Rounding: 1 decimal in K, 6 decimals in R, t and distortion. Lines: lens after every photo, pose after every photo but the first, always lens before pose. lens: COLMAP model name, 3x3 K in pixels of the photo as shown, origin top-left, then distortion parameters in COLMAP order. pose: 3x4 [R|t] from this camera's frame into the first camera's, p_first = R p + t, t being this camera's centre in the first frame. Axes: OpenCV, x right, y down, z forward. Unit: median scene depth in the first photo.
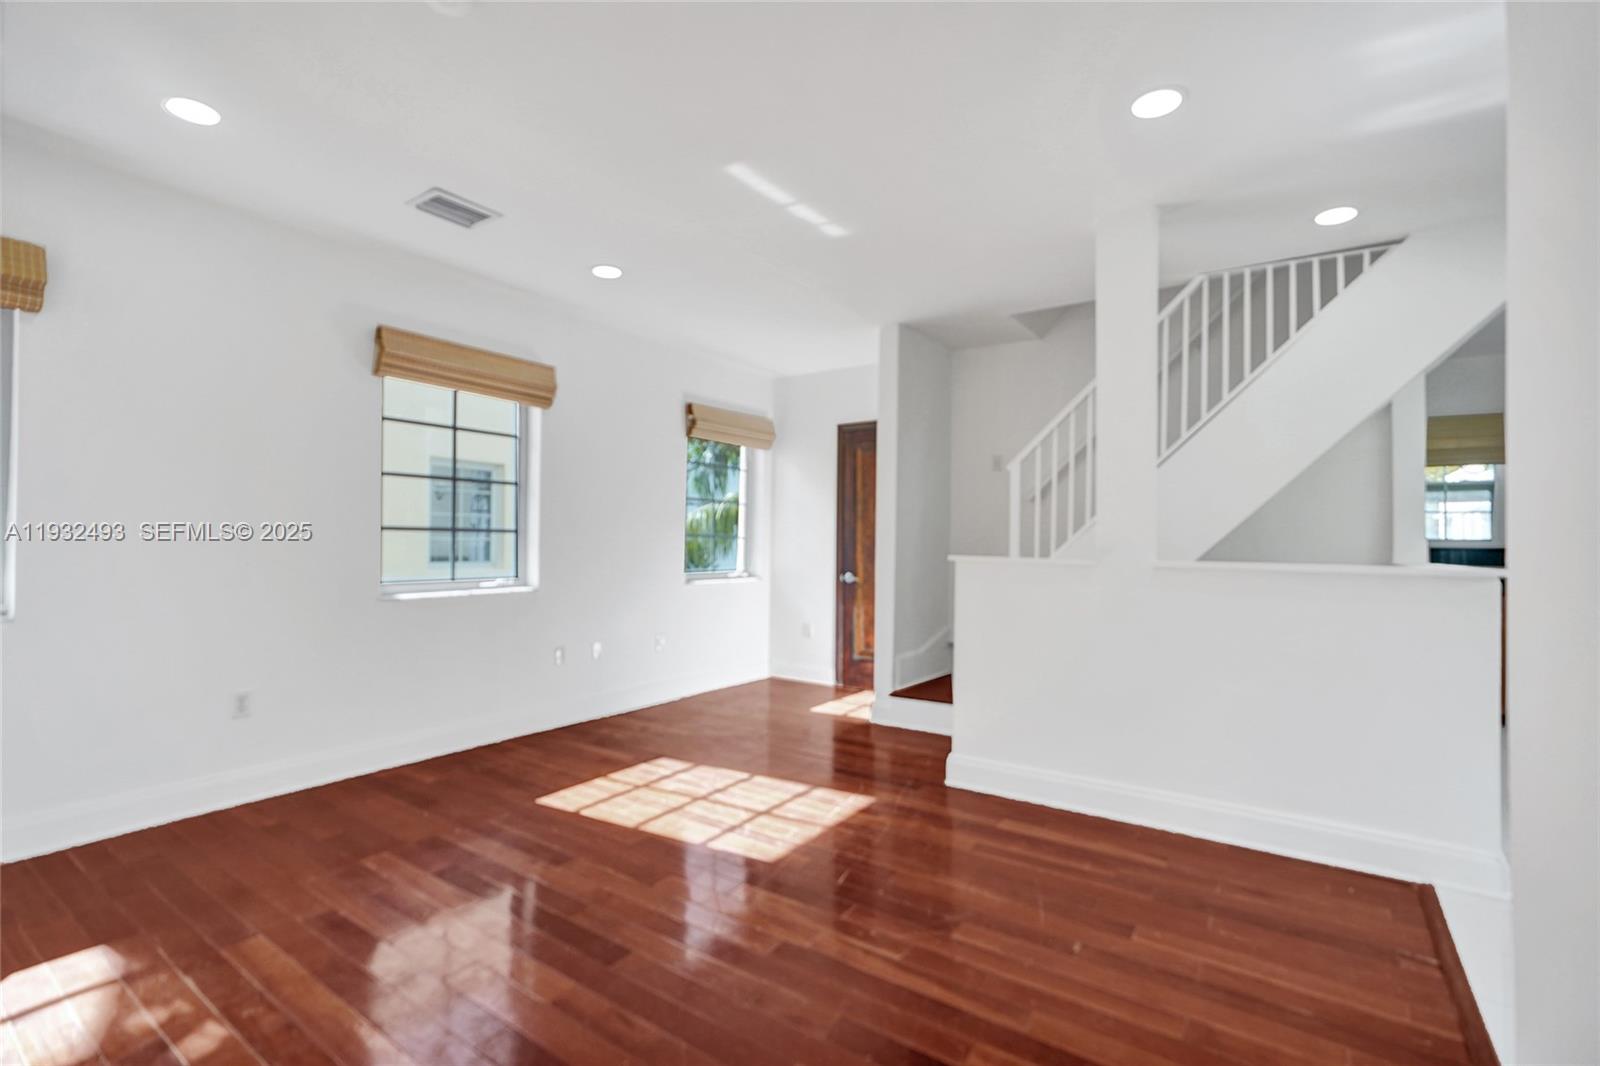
lens RADIAL K [[725.2, 0, 804.8], [0, 725.2, 532.6], [0, 0, 1]] dist [-0.004501, 0.003149]
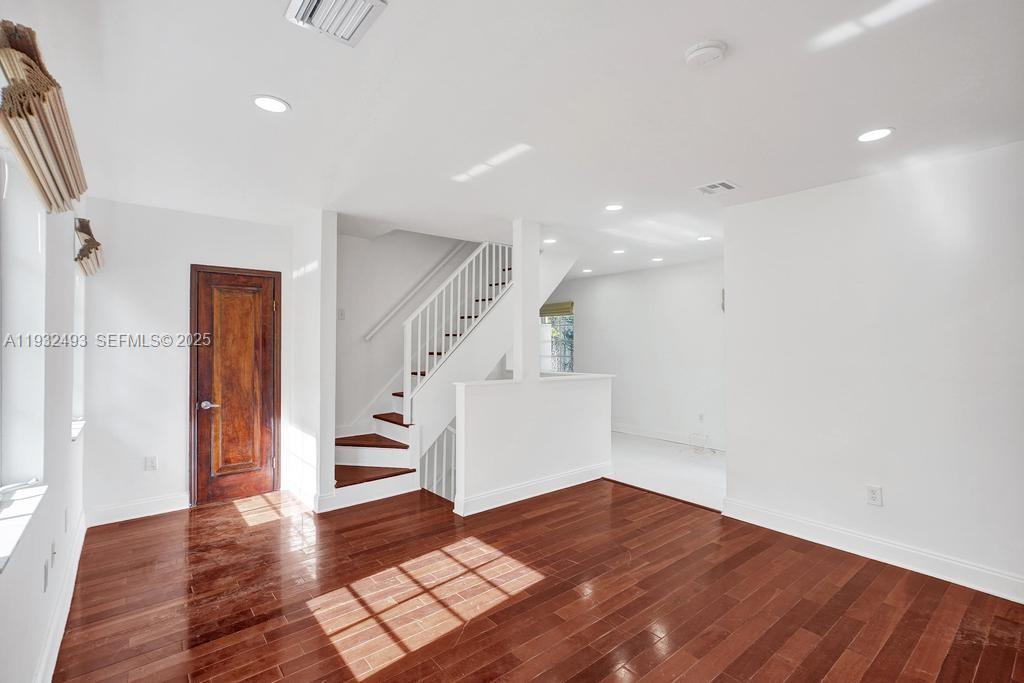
lens RADIAL K [[464.1, 0, 512.3], [0, 464.1, 342.6], [0, 0, 1]] dist [-0.004501, 0.003149]
pose [[0.273369, -0.003088, 0.961904, -0.836138], [-0.009901, 0.999933, 0.006024, -0.071928], [-0.961858, -0.011170, 0.273320, 0.602475]]
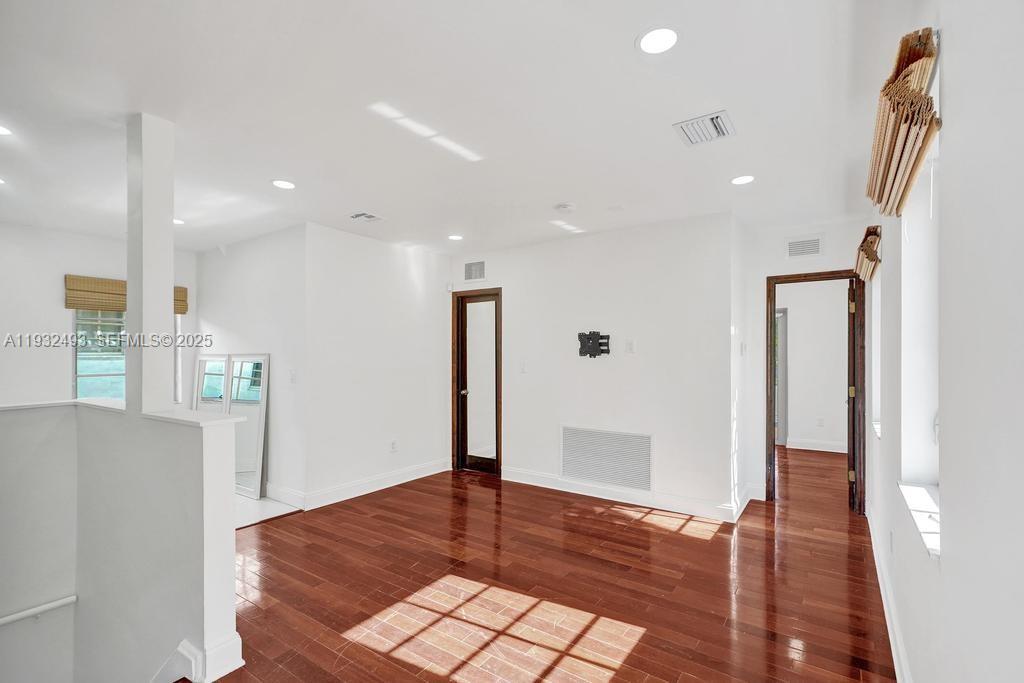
lens RADIAL K [[464.1, 0, 515.8], [0, 464.1, 355.1], [0, 0, 1]] dist [-0.004501, 0.003149]
pose [[-0.999929, -0.011230, 0.004056, -0.154000], [-0.011285, 0.999843, -0.013675, -0.042932], [-0.003902, -0.013720, -0.999898, 1.615099]]
